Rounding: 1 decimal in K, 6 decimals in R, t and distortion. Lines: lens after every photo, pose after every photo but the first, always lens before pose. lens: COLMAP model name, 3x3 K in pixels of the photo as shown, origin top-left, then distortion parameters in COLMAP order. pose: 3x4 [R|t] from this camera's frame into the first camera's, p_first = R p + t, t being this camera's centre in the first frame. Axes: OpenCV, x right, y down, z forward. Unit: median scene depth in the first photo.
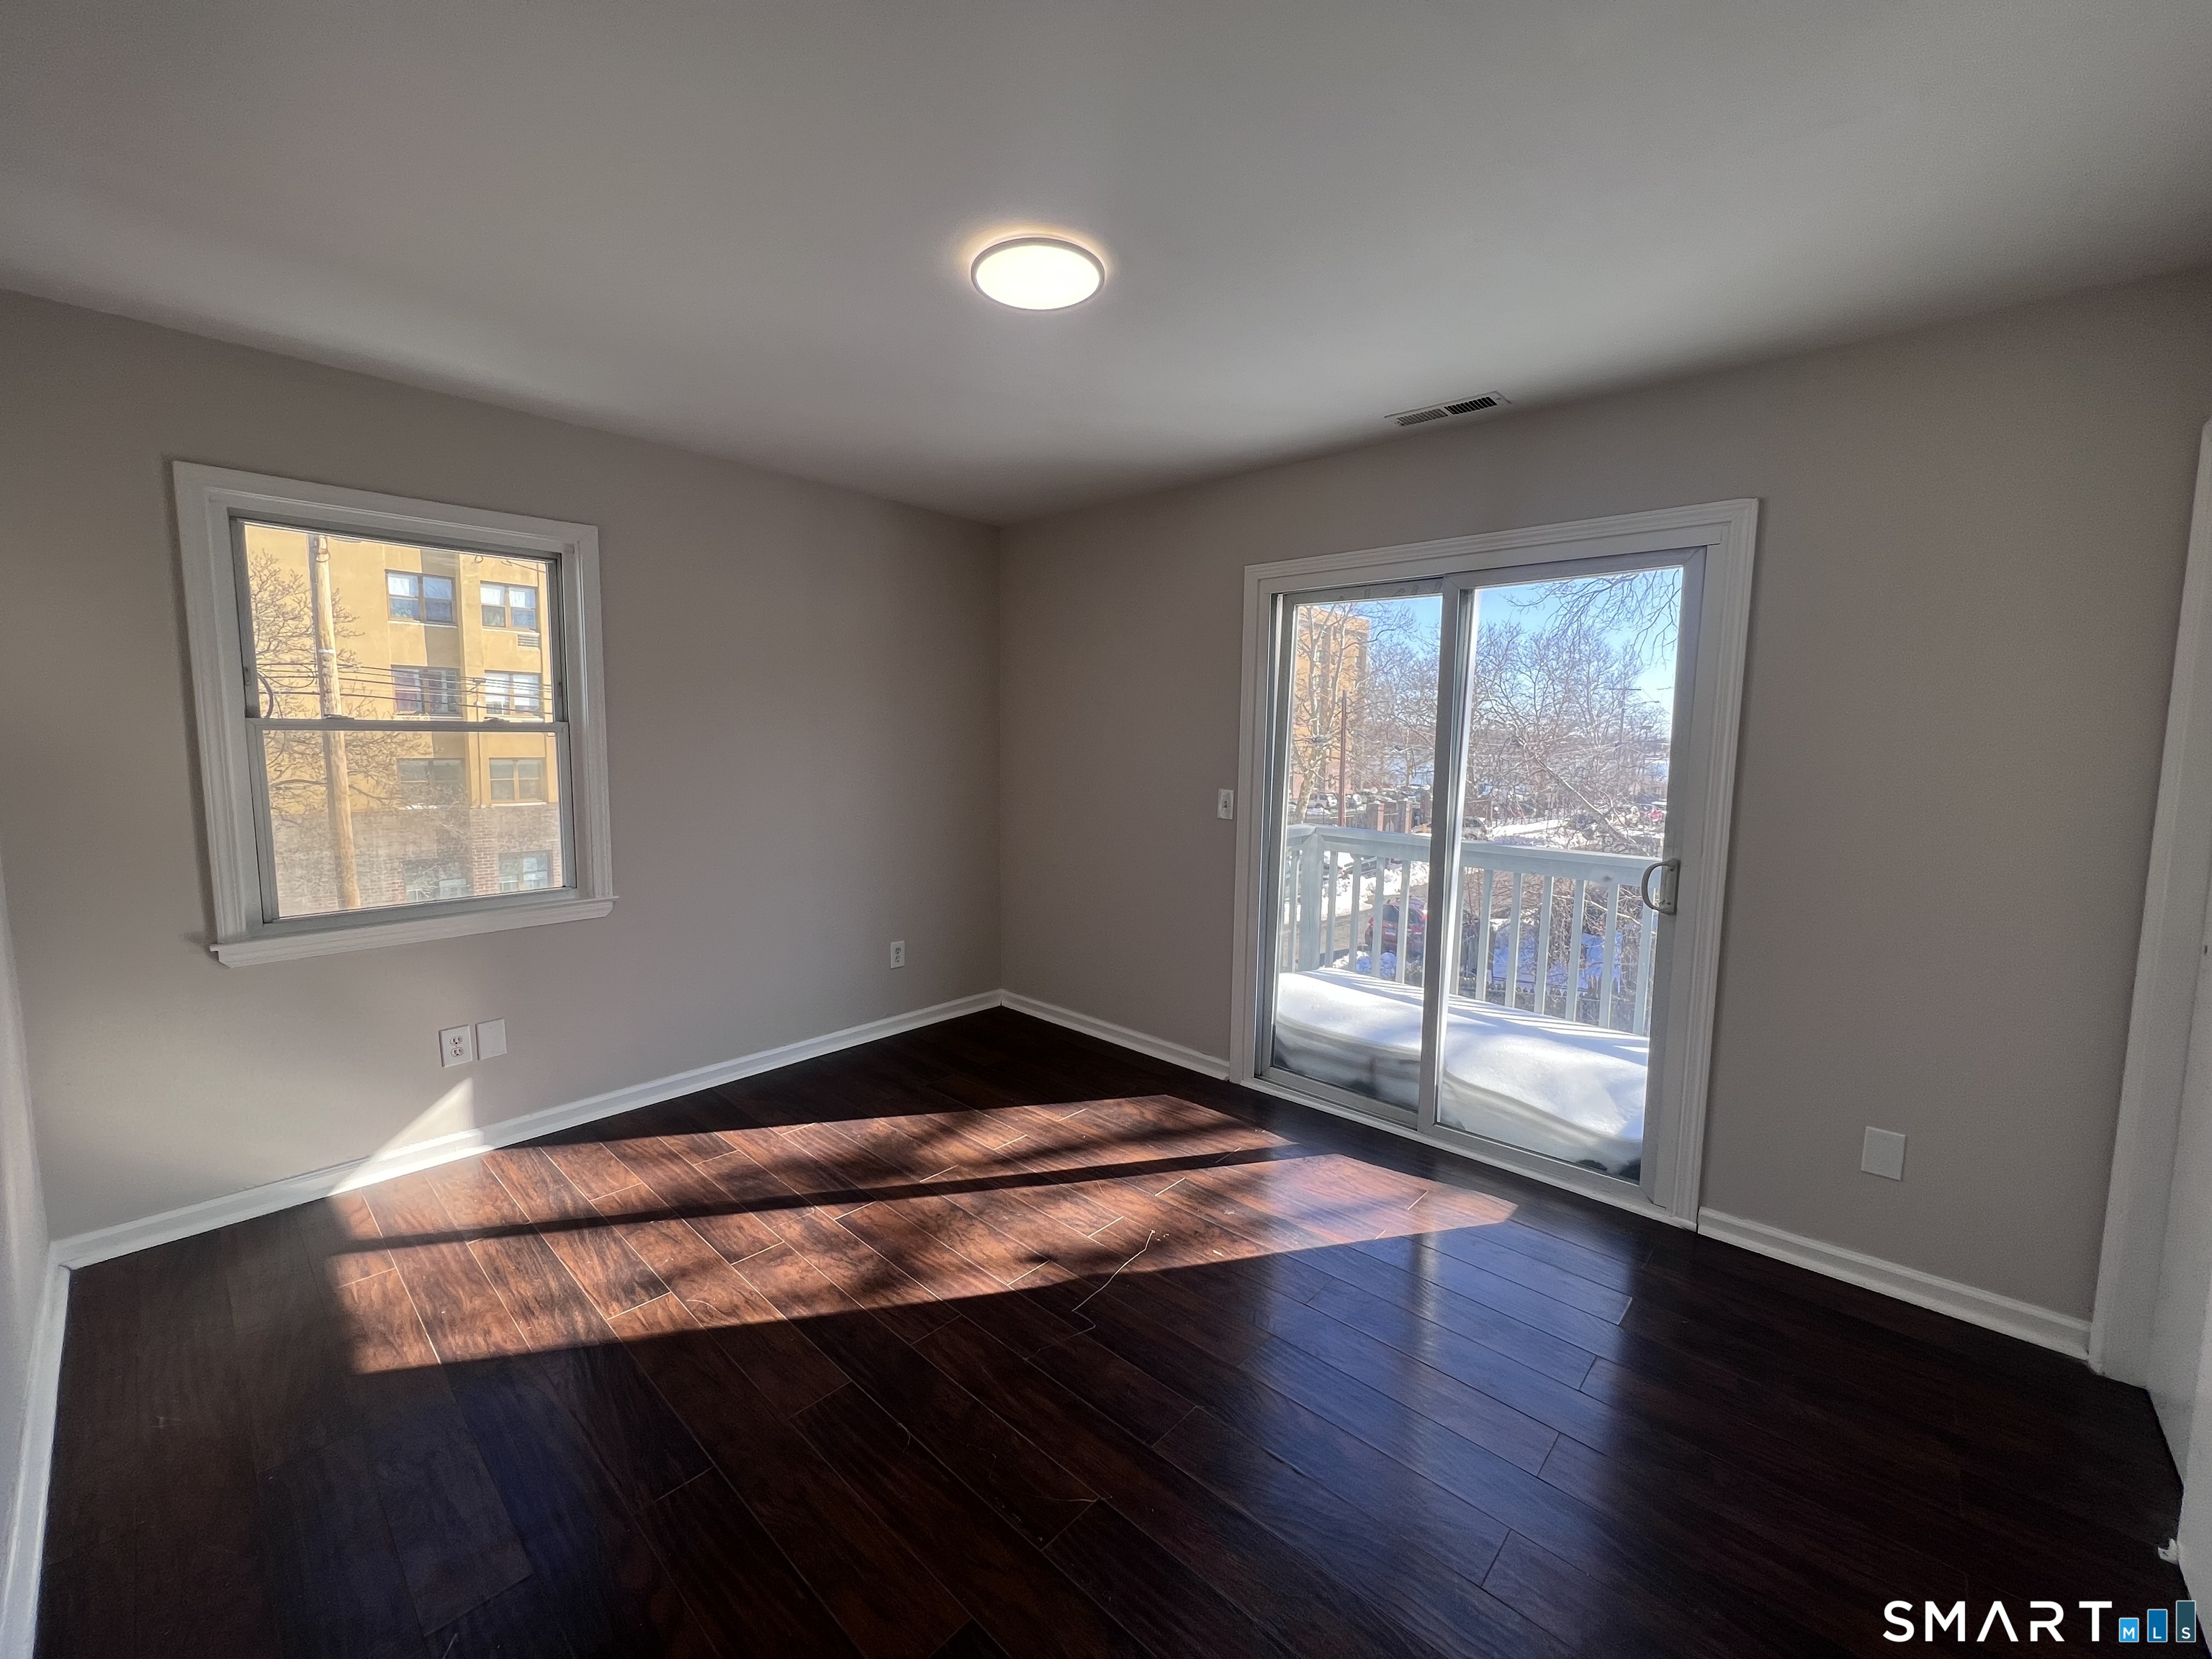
lens RADIAL K [[888.3, 0, 1098.9], [0, 888.3, 820.9], [0, 0, 1]] dist [-0.003272, 0.001613]
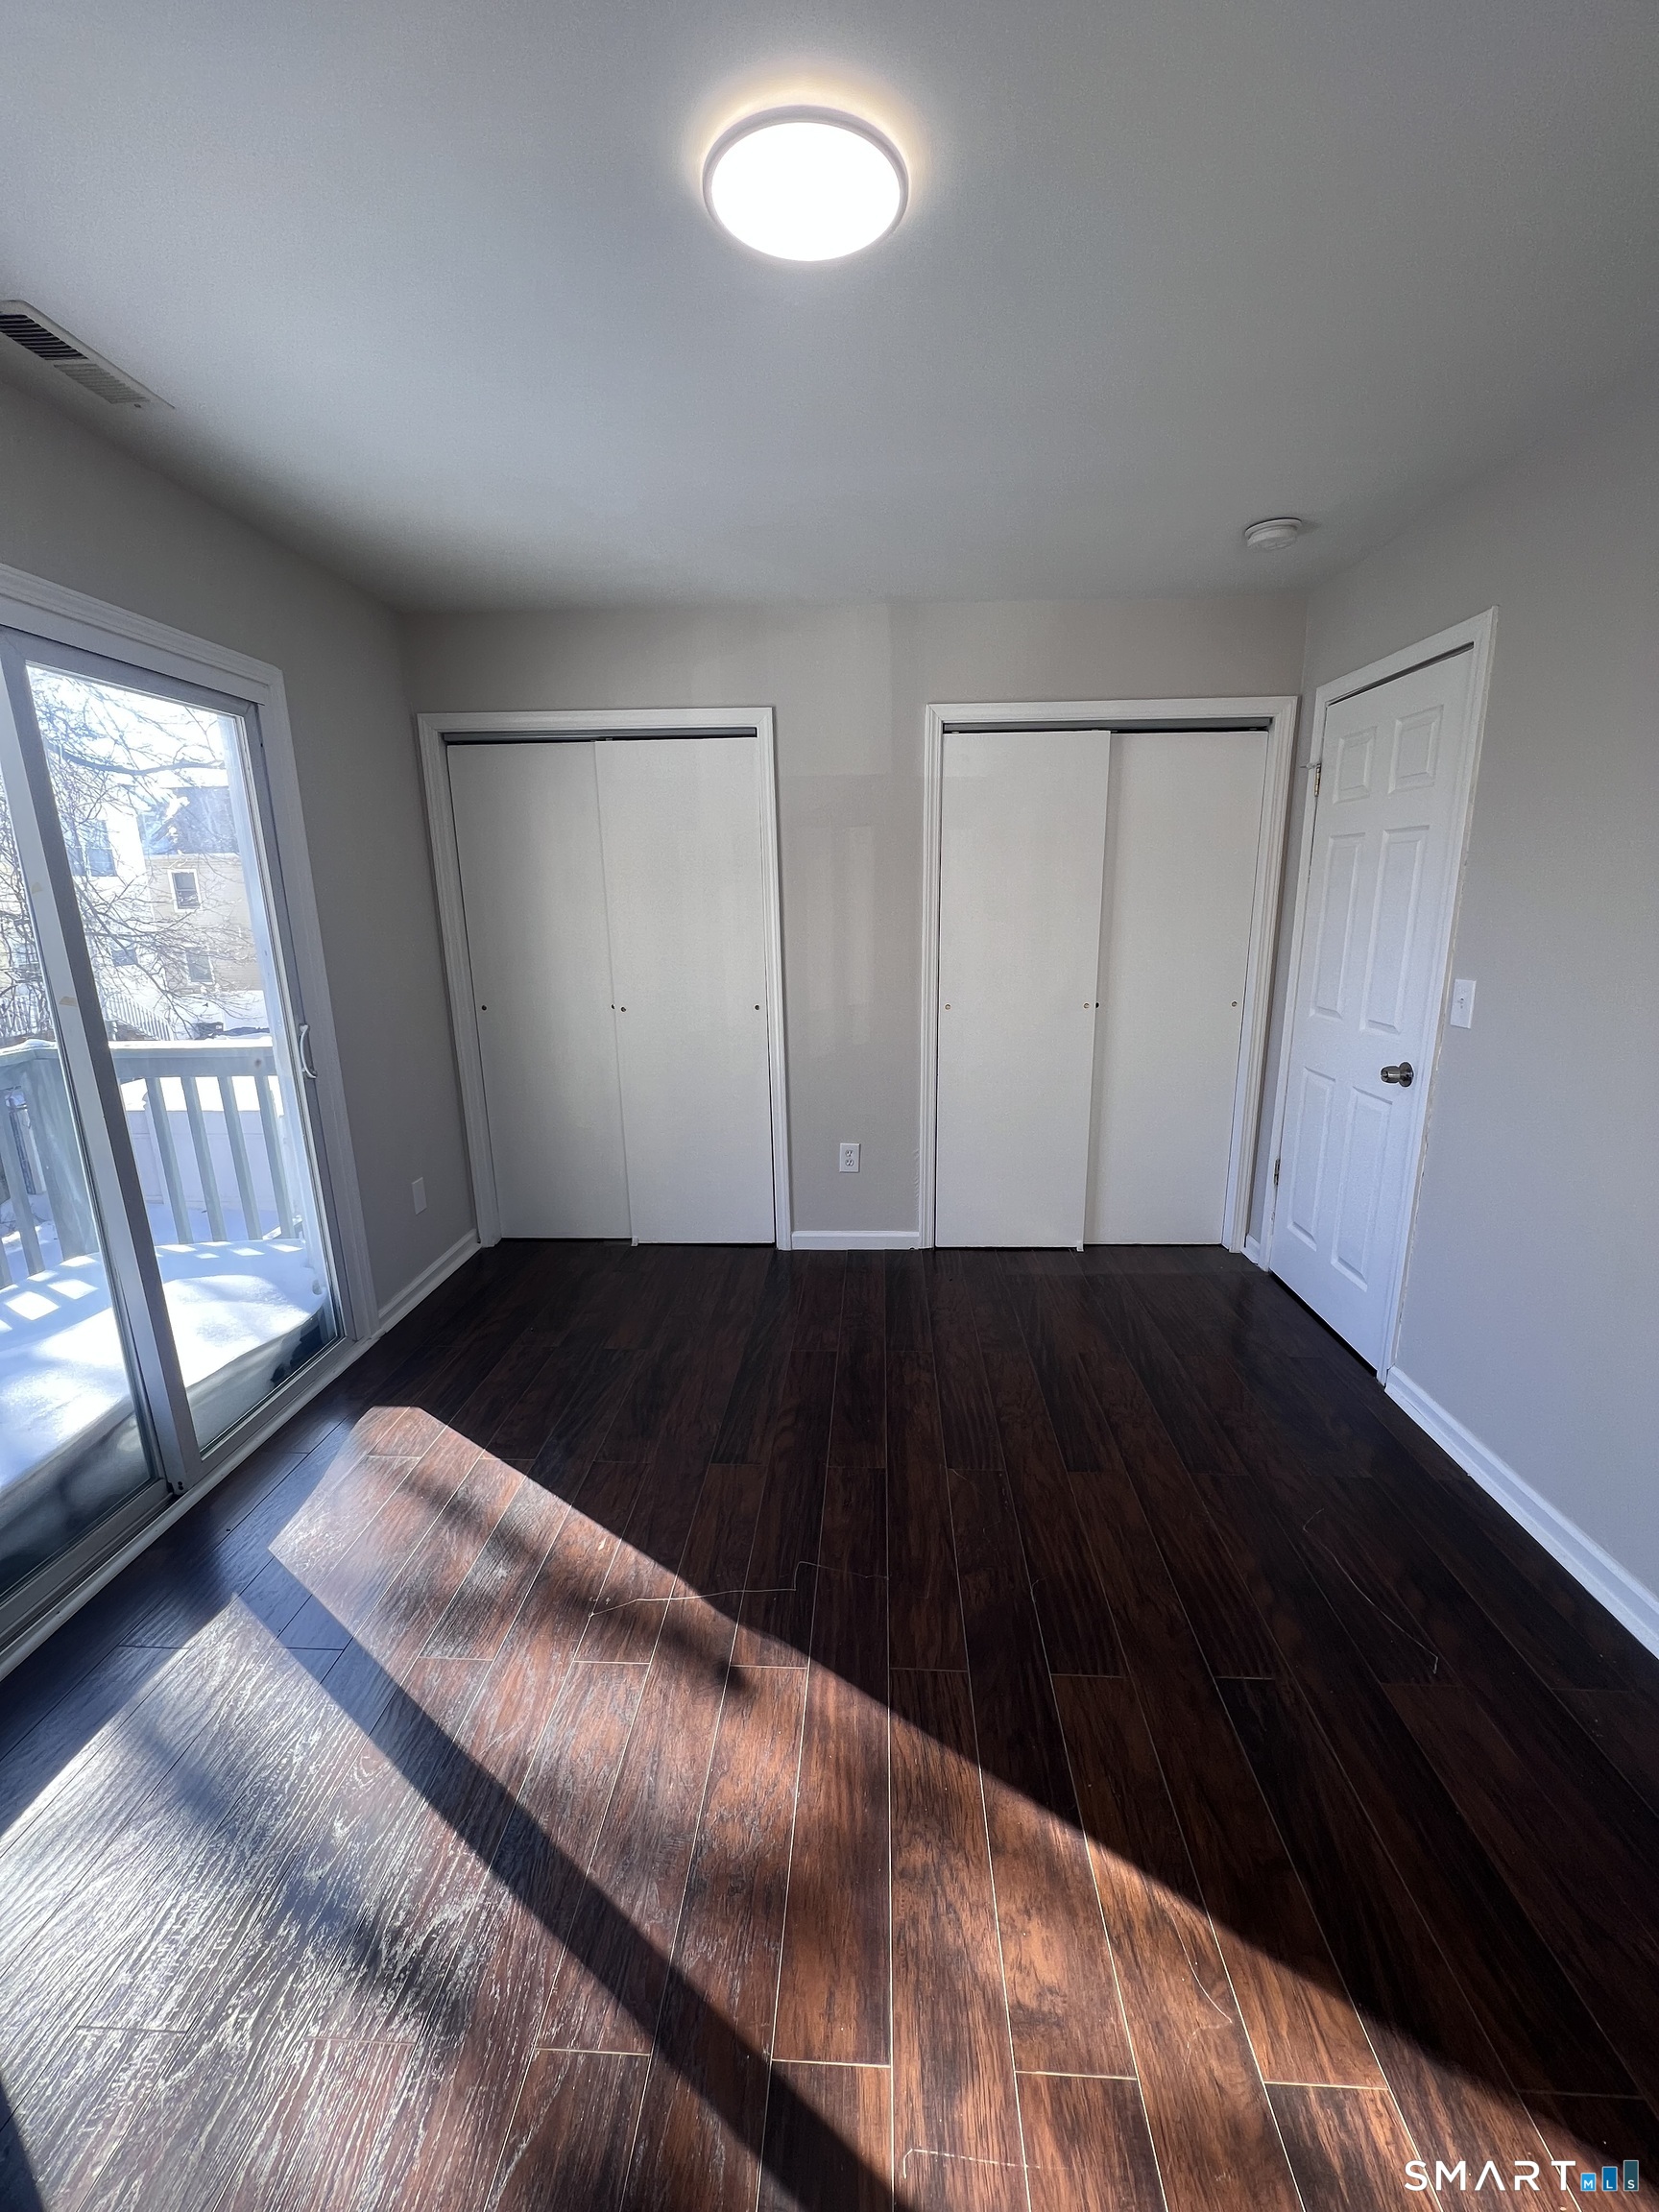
lens RADIAL K [[888.3, 0, 828.5], [0, 888.3, 1095.5], [0, 0, 1]] dist [-0.003272, 0.001613]
pose [[-0.632744, -0.181825, 0.752711, -0.542813], [0.080343, 0.951381, 0.297353, -0.139303], [-0.770182, 0.248624, -0.587373, 1.210145]]
